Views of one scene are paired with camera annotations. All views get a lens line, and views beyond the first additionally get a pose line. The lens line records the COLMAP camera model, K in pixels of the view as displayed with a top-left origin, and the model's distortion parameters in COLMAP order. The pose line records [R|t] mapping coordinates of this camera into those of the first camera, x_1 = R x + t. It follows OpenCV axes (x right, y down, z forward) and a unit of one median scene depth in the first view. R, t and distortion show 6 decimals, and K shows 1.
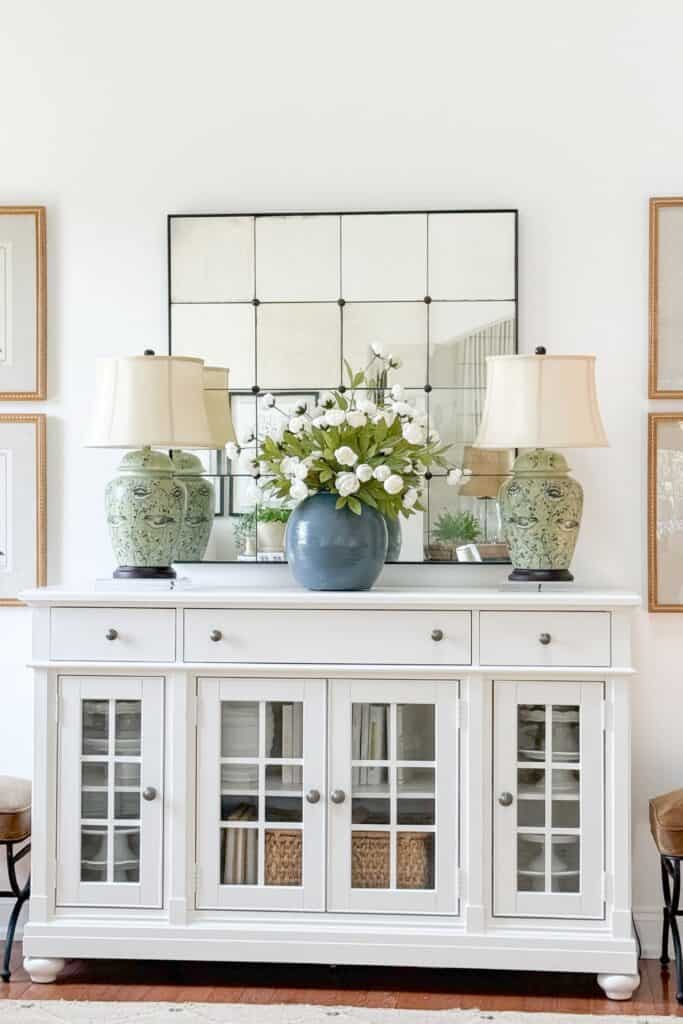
lens RADIAL K [[1711.5, 0, 340.5], [0, 1711.5, 512.7], [0, 0, 1]] dist [0.028700, 0.189339]
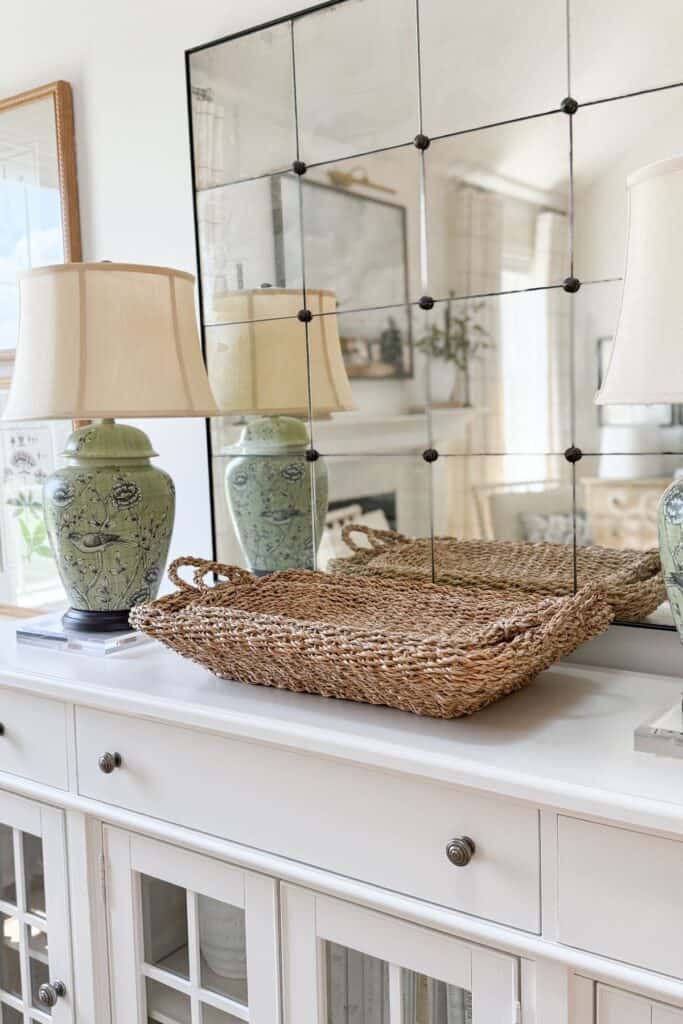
lens RADIAL K [[958.9, 0, 342.2], [0, 958.9, 508.2], [0, 0, 1]] dist [0.089037, -0.211088]
pose [[0.873094, 0.018230, -0.487210, 0.144144], [0.025109, 0.996293, 0.082275, -0.033953], [0.486904, -0.084068, 0.869400, 0.766907]]
